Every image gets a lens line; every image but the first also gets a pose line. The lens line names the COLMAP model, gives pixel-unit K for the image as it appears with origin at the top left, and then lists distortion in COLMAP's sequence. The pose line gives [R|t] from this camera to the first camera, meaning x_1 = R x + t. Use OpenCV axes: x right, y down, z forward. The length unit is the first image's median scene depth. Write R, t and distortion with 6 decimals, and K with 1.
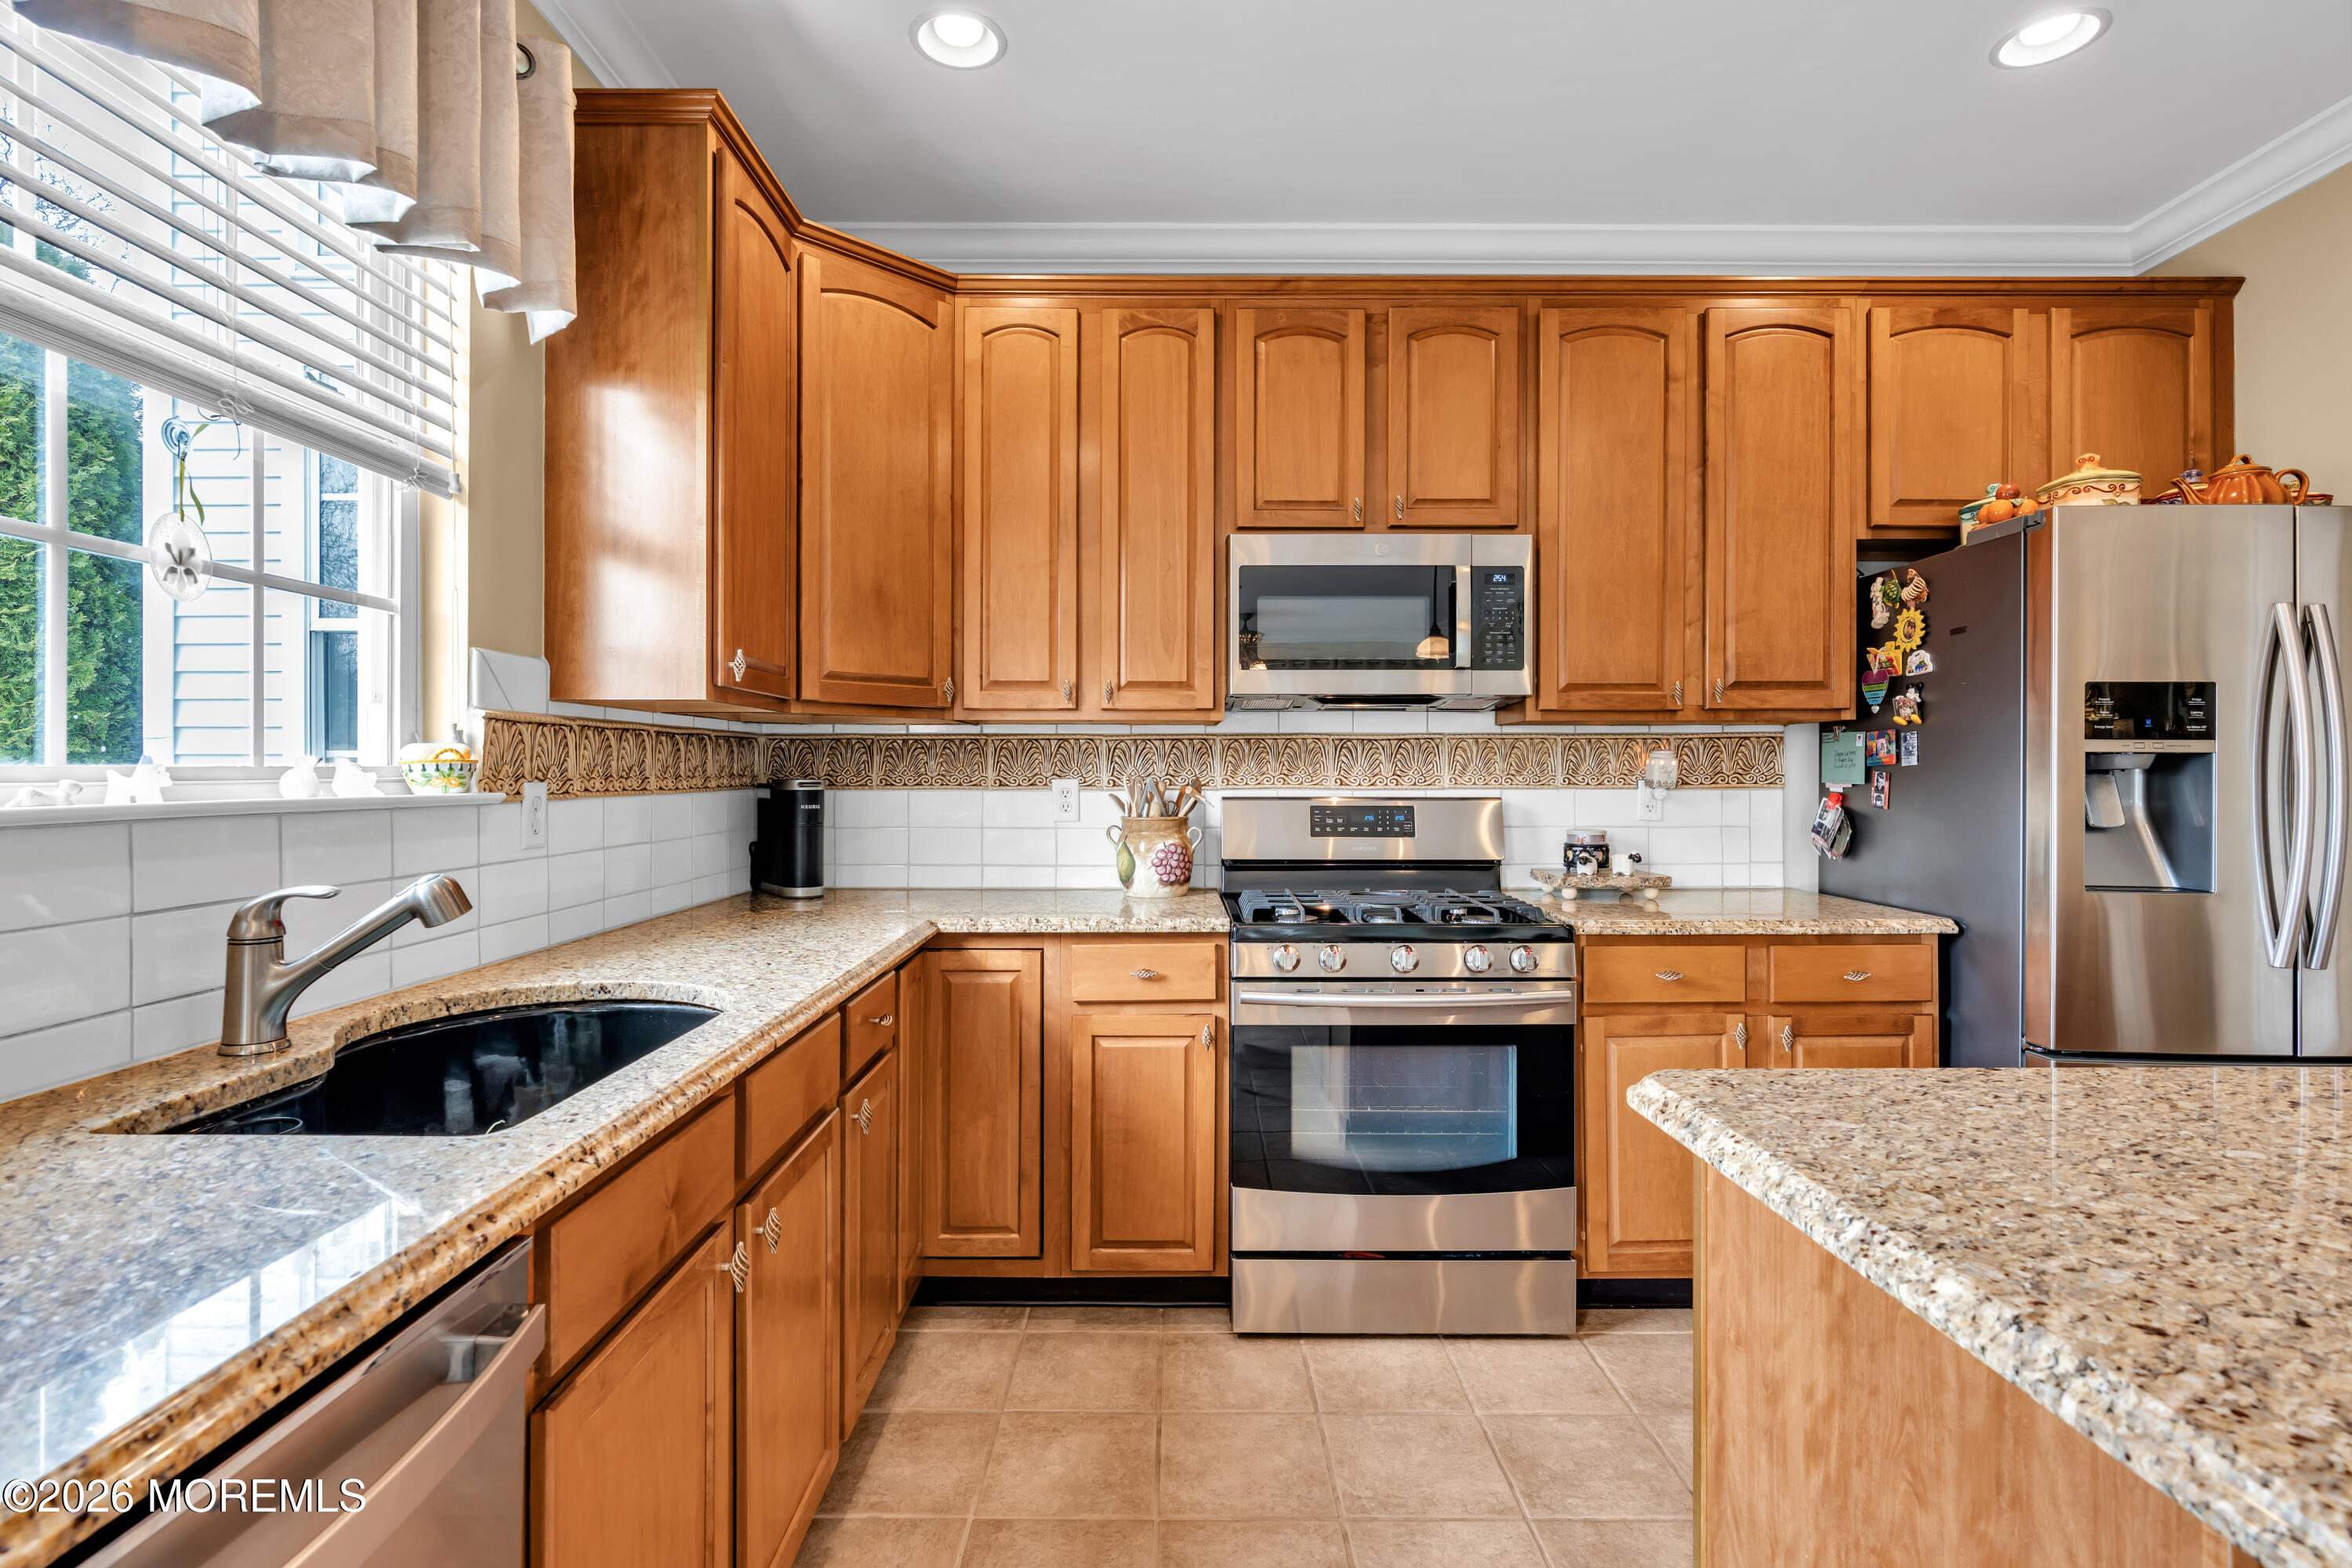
lens RADIAL K [[1116.1, 0, 1174.8], [0, 1116.1, 772.5], [0, 0, 1]] dist [0.001149, 0.000049]
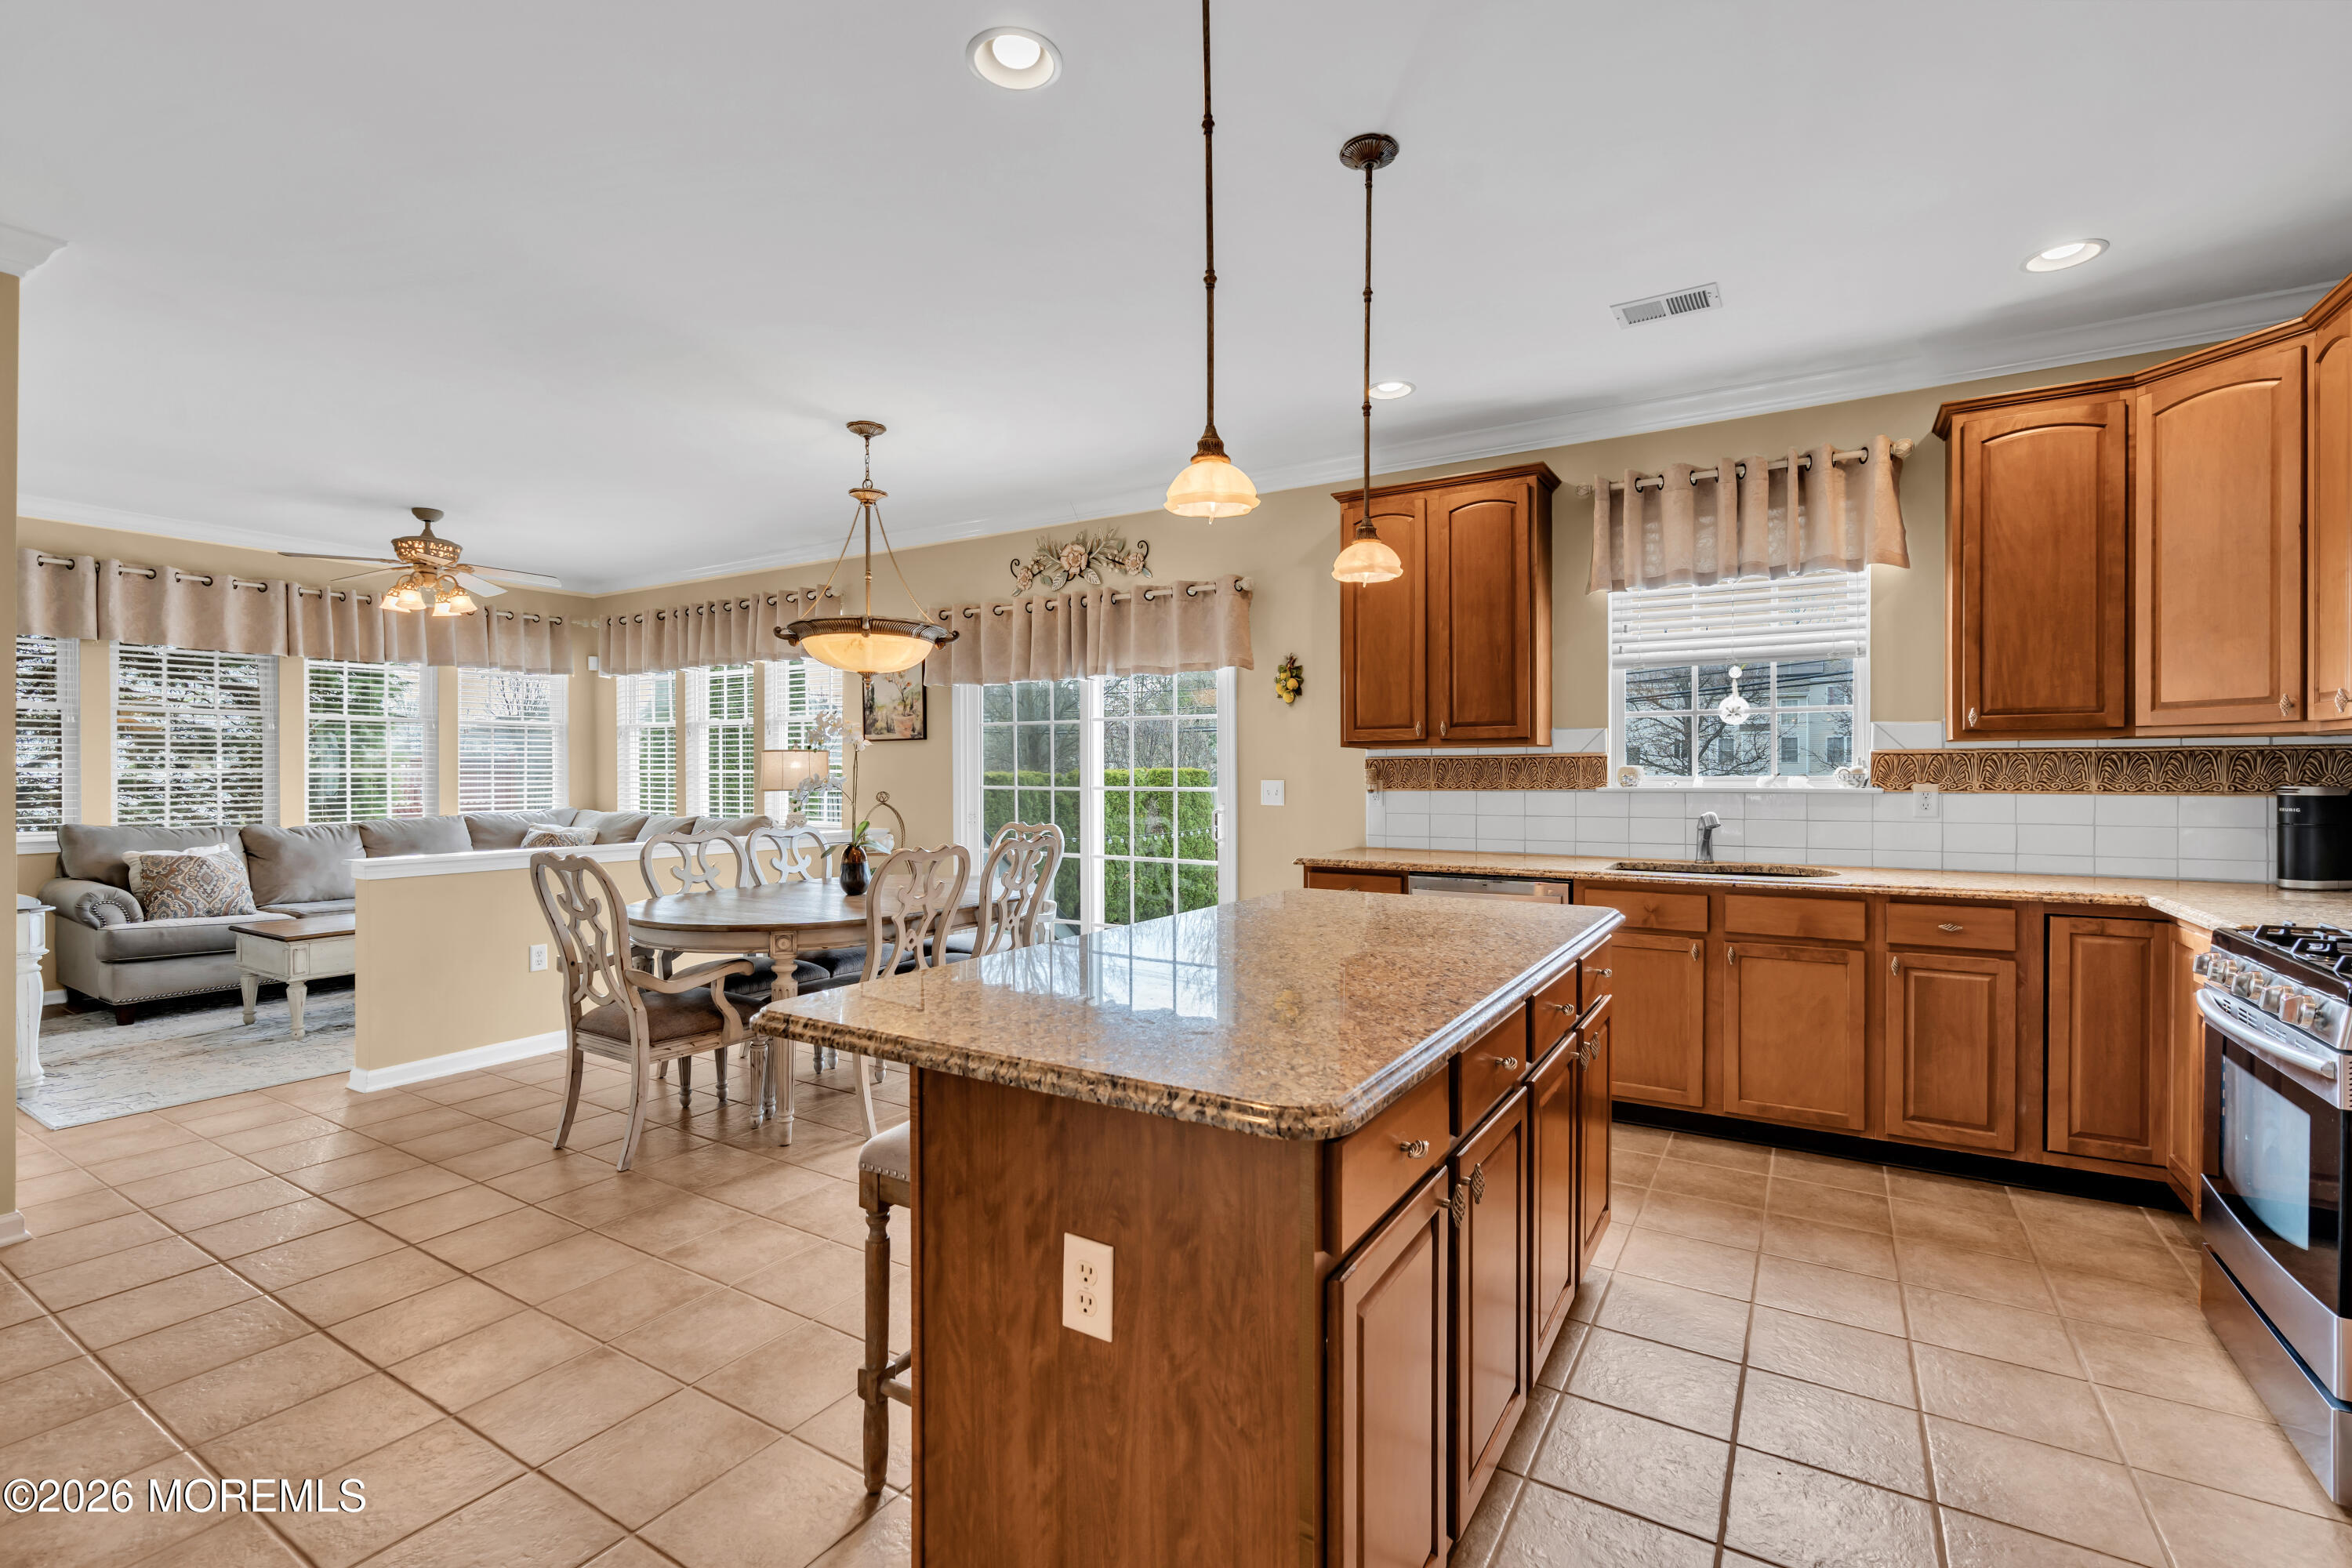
lens RADIAL K [[1057.6, 0, 1178.0], [0, 1057.6, 779.9], [0, 0, 1]] dist [-0.001484, 0.002024]
pose [[-0.518610, 0.006332, -0.854988, 1.342502], [0.001102, 0.999977, 0.006737, -0.009560], [0.855010, 0.002552, -0.518605, 0.655193]]
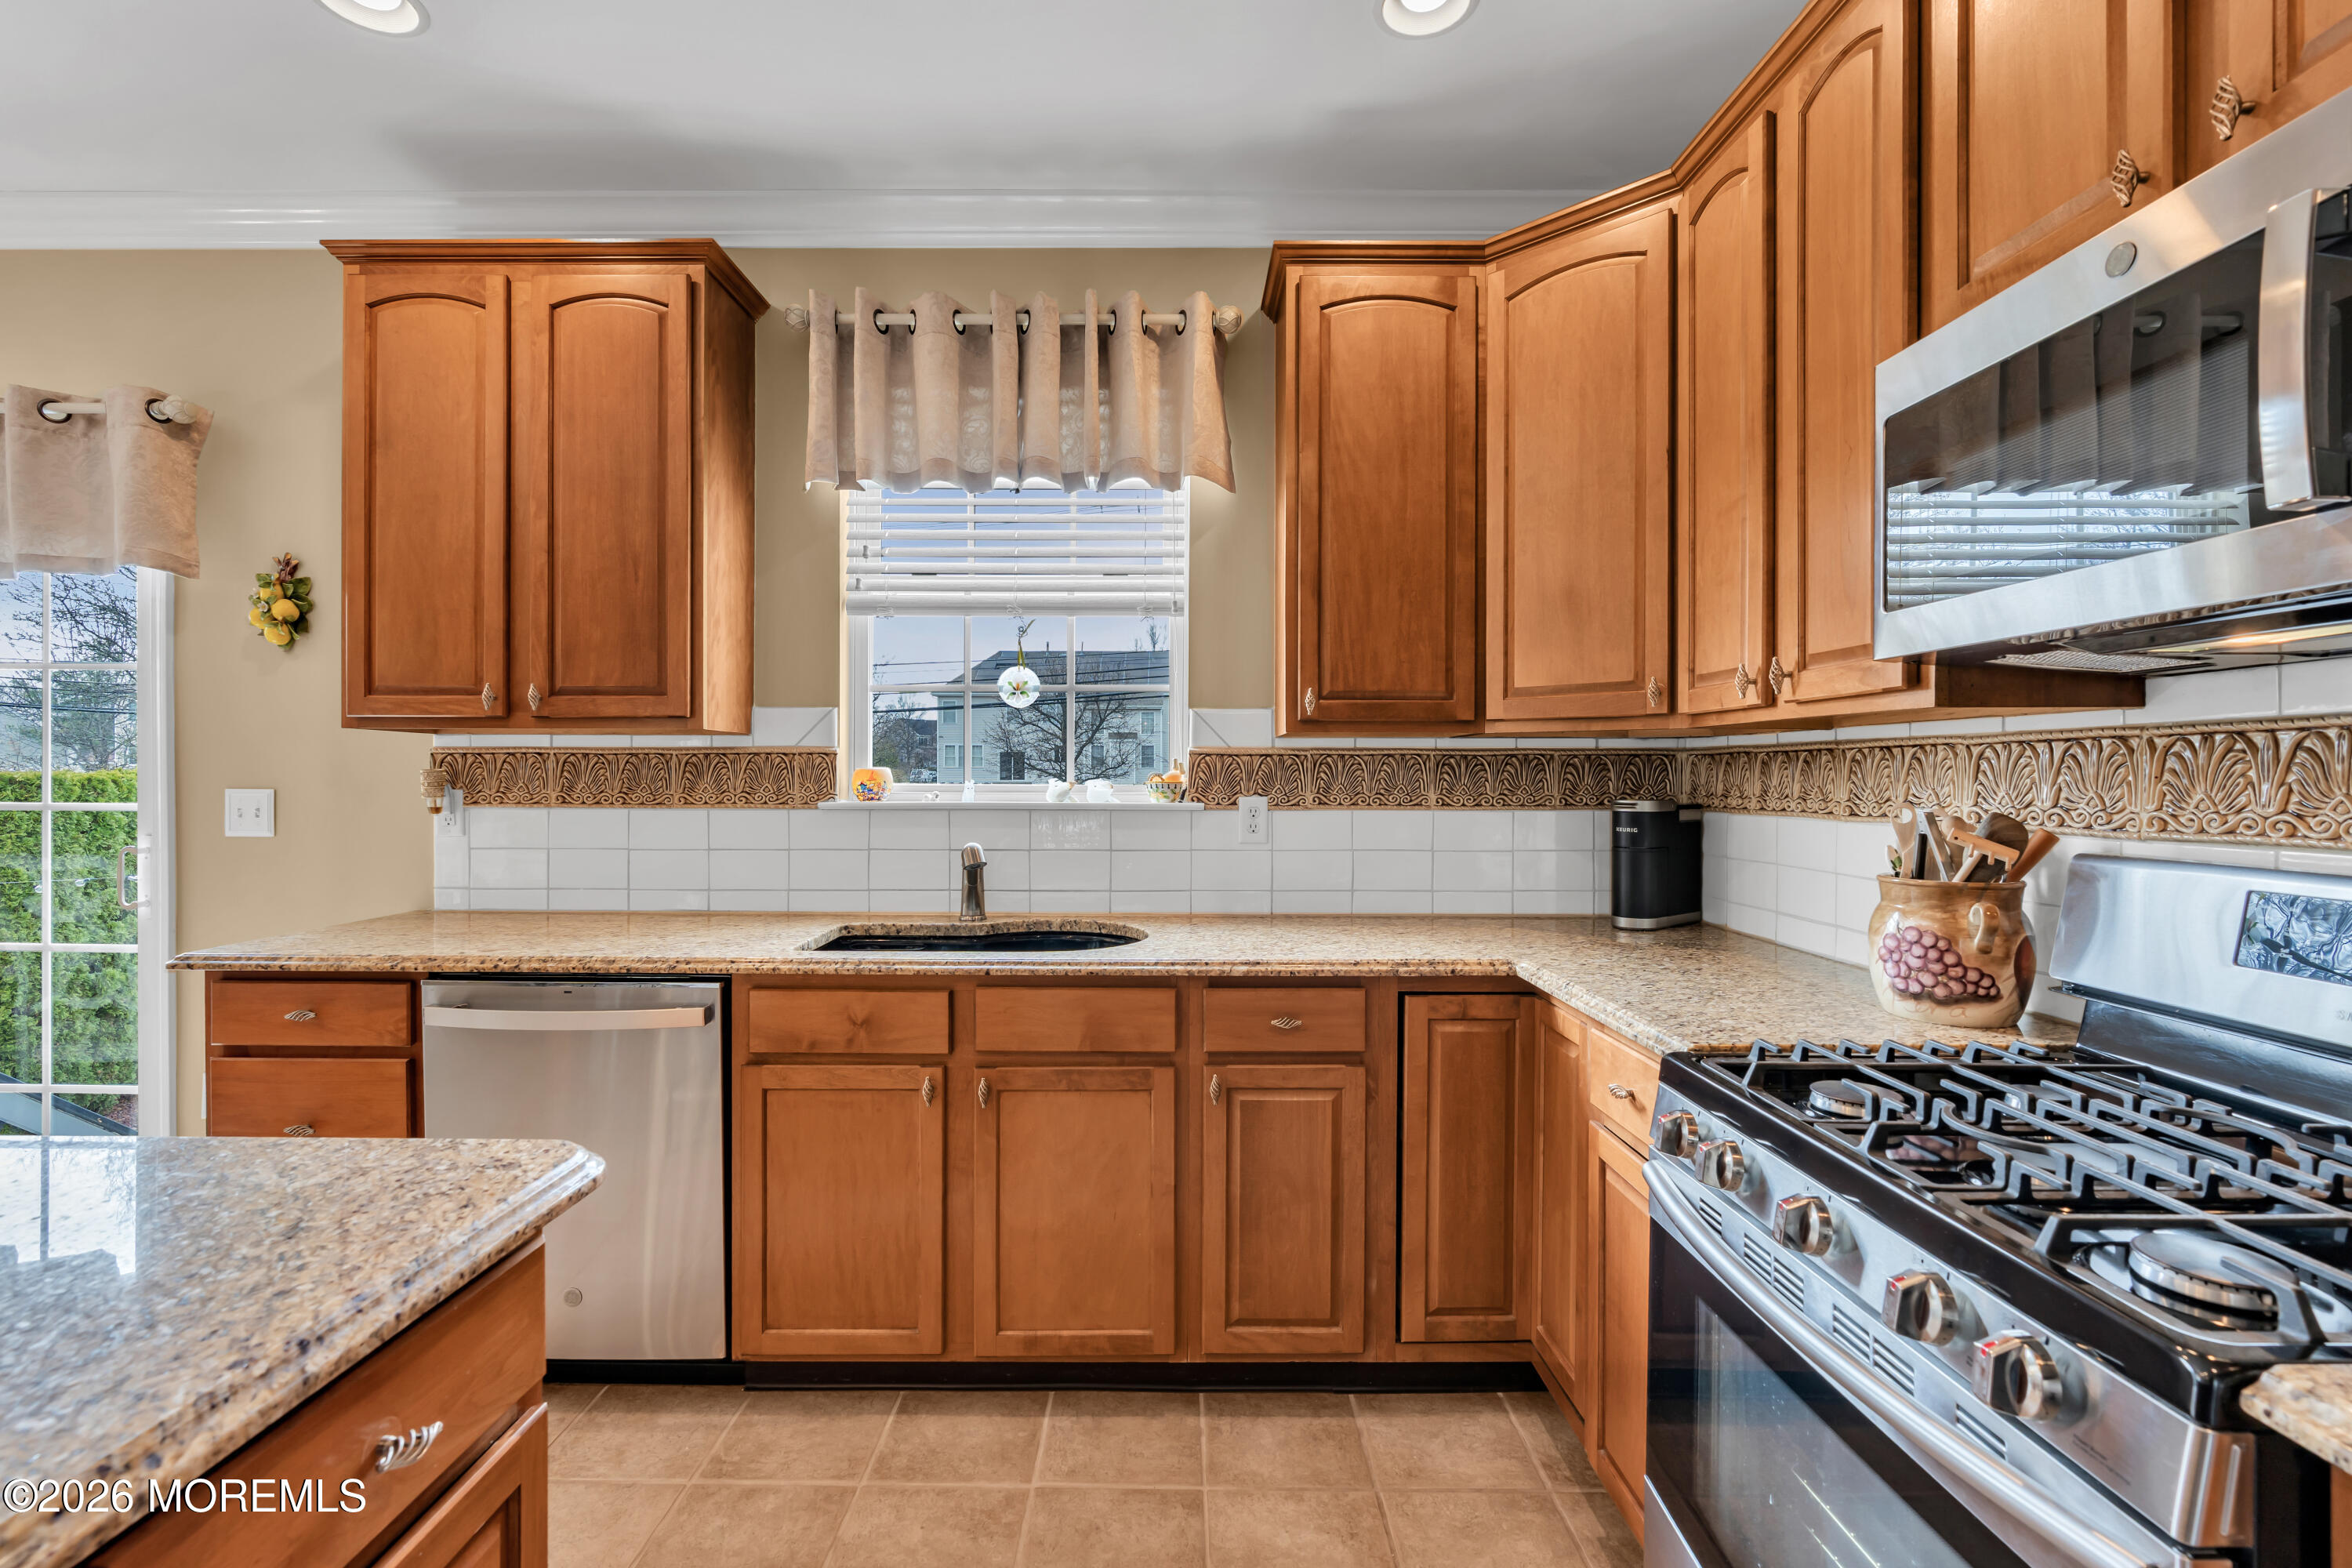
lens RADIAL K [[1057.6, 0, 1170.8], [0, 1057.6, 778.1], [0, 0, 1]] dist [-0.001484, 0.002024]
pose [[-0.001722, 0.001969, -0.999997, 0.604578], [-0.004092, 0.999990, 0.001976, -0.013025], [0.999990, 0.004095, -0.001714, 0.701129]]
